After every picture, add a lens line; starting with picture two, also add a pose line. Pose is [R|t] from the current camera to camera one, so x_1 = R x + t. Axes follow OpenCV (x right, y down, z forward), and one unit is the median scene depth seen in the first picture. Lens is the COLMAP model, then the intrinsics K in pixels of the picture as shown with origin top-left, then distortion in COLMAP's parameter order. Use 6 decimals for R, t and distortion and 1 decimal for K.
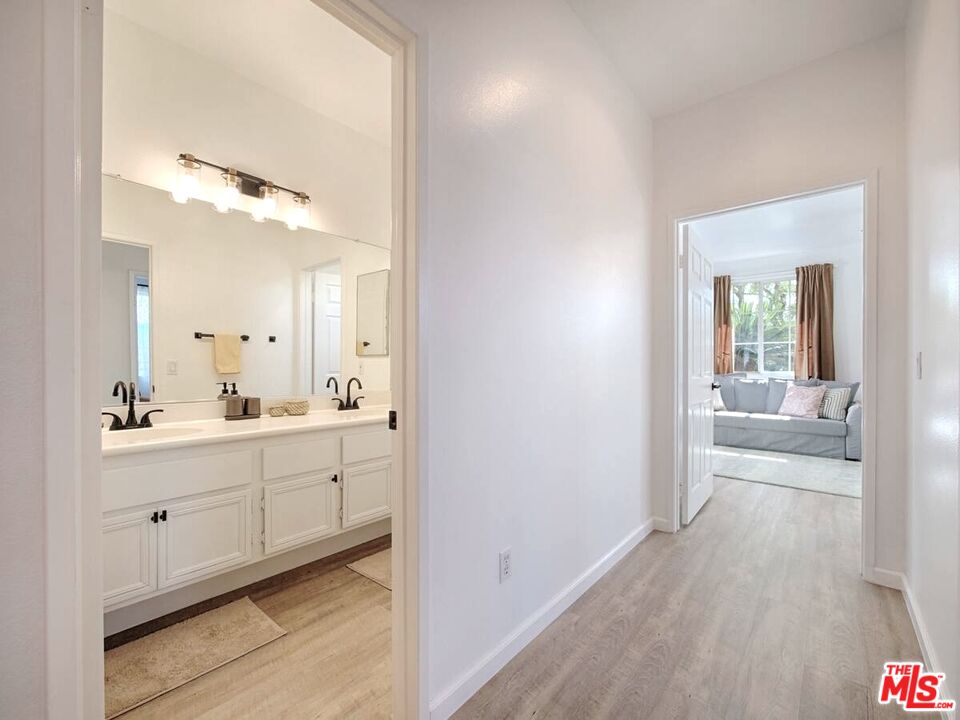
lens RADIAL K [[406.0, 0, 486.7], [0, 406.0, 365.7], [0, 0, 1]] dist [-0.002743, -0.000677]
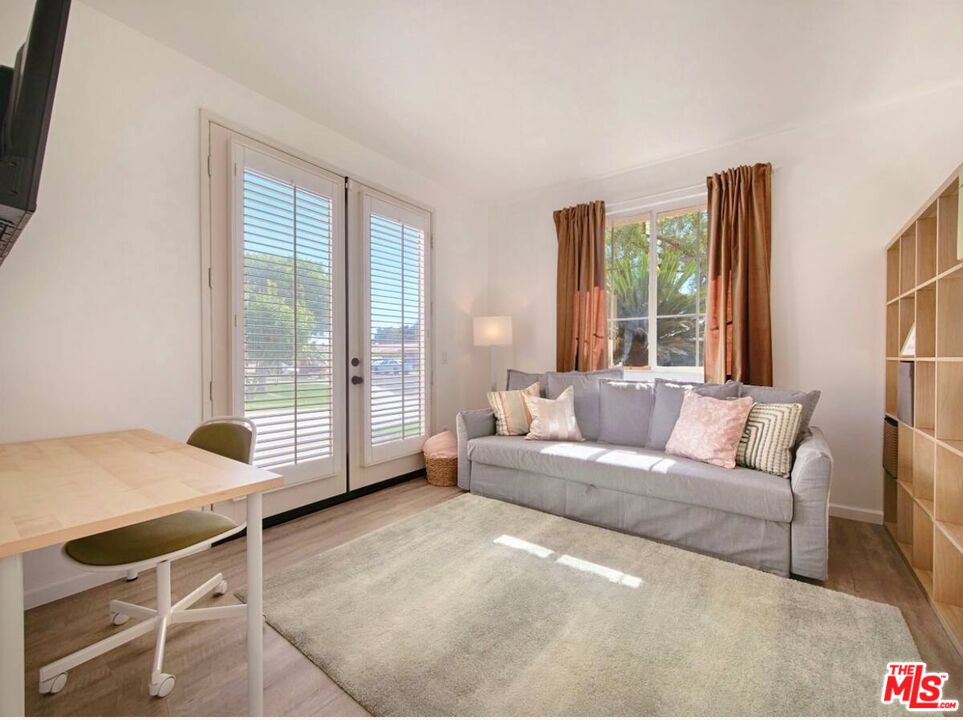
lens RADIAL K [[407.3, 0, 475.3], [0, 407.3, 357.8], [0, 0, 1]] dist [-0.002743, -0.000677]
pose [[0.997963, 0.006634, 0.063453, 0.438657], [-0.006714, 0.999977, 0.001045, 0.003036], [-0.063444, -0.001469, 0.997984, 0.495426]]
